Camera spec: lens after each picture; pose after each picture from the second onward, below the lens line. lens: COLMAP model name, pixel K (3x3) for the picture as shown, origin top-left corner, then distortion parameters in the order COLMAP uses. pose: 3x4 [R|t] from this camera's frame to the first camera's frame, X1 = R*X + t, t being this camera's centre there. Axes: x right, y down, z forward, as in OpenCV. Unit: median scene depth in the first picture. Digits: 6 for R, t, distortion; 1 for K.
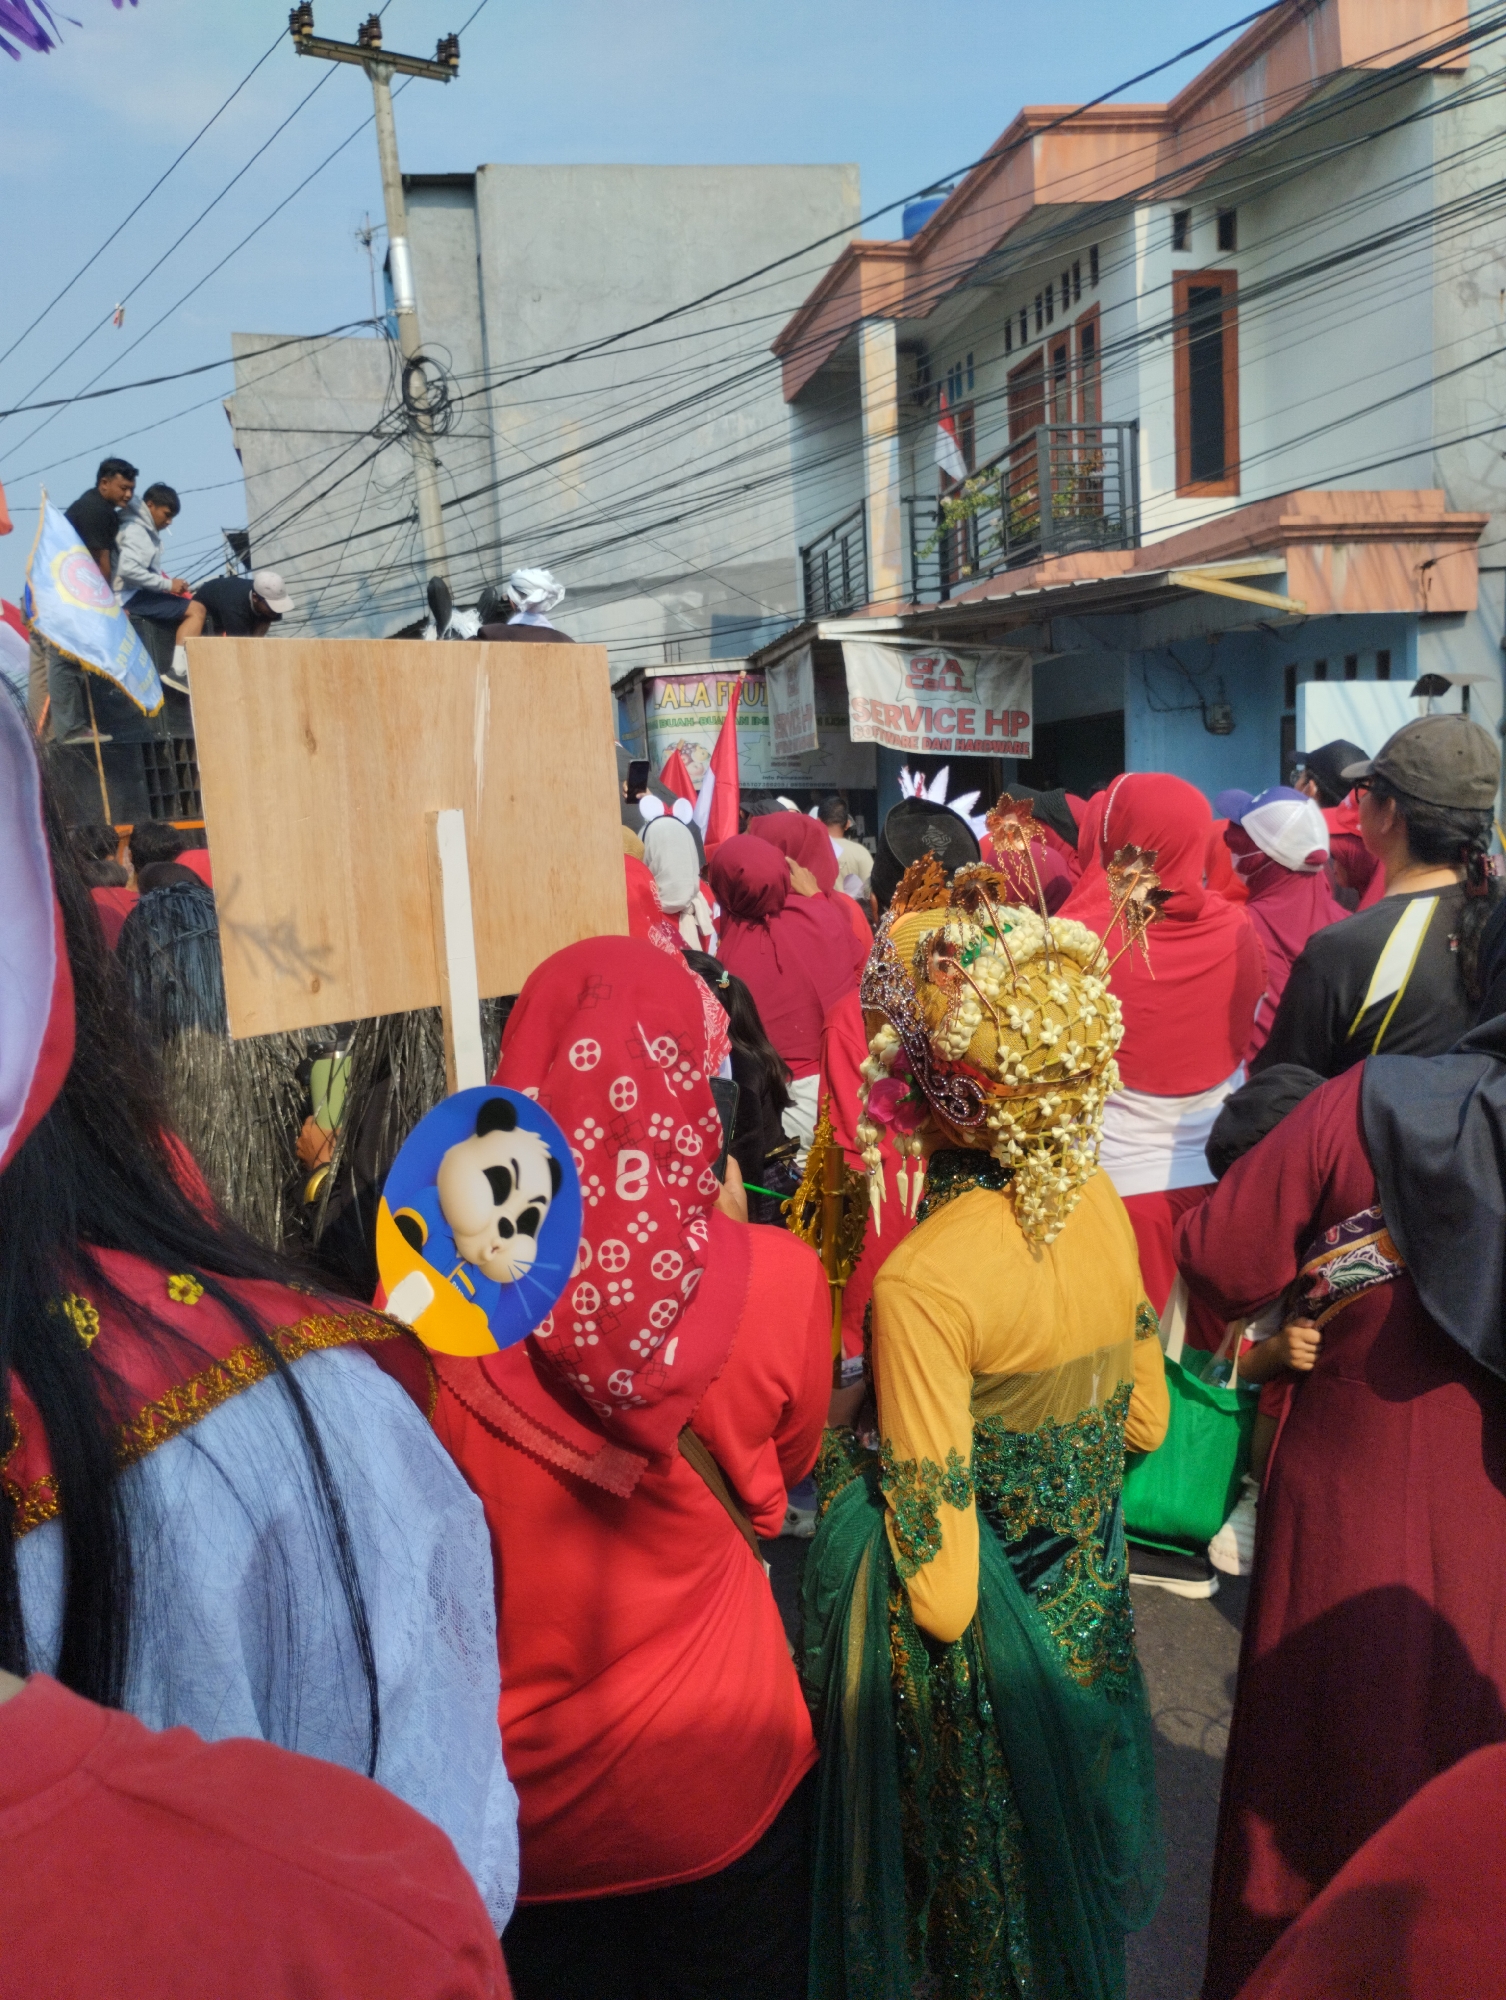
lens RADIAL K [[1532.4, 0, 758.1], [0, 1532.4, 1005.6], [0, 0, 1]] dist [0.070379, -0.086969]
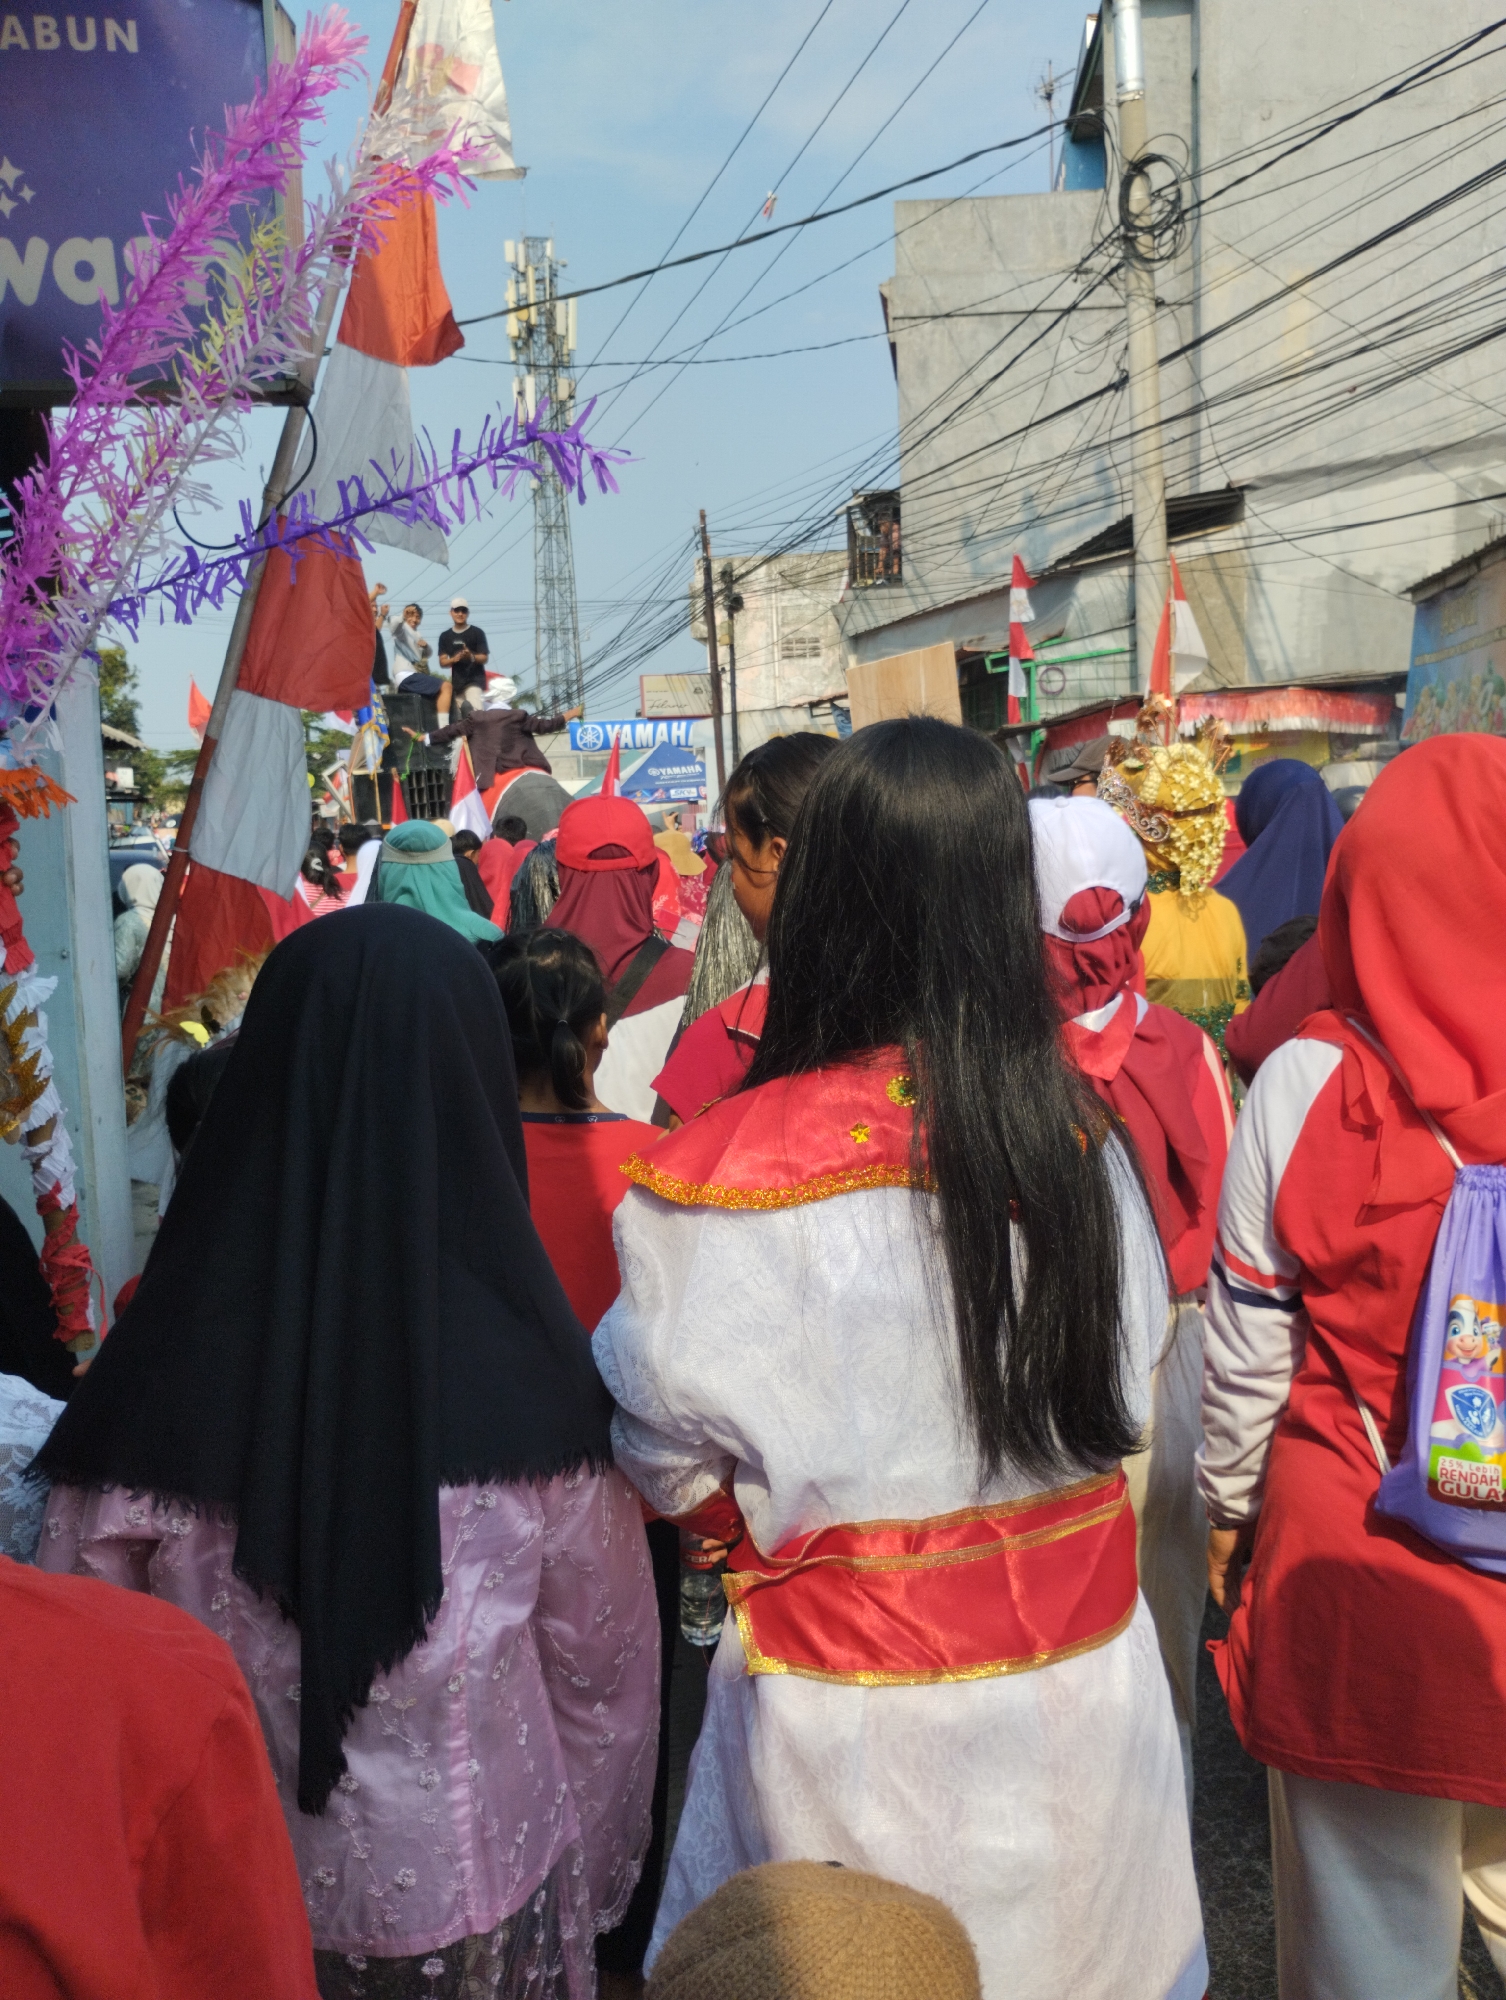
lens RADIAL K [[1492.3, 0, 757.8], [0, 1492.3, 998.2], [0, 0, 1]] dist [0.073295, 0.000490]
pose [[0.930921, 0.051684, -0.361546, -0.105708], [-0.048616, 0.998663, 0.017582, -0.019486], [0.361971, 0.001209, 0.932189, 0.249562]]
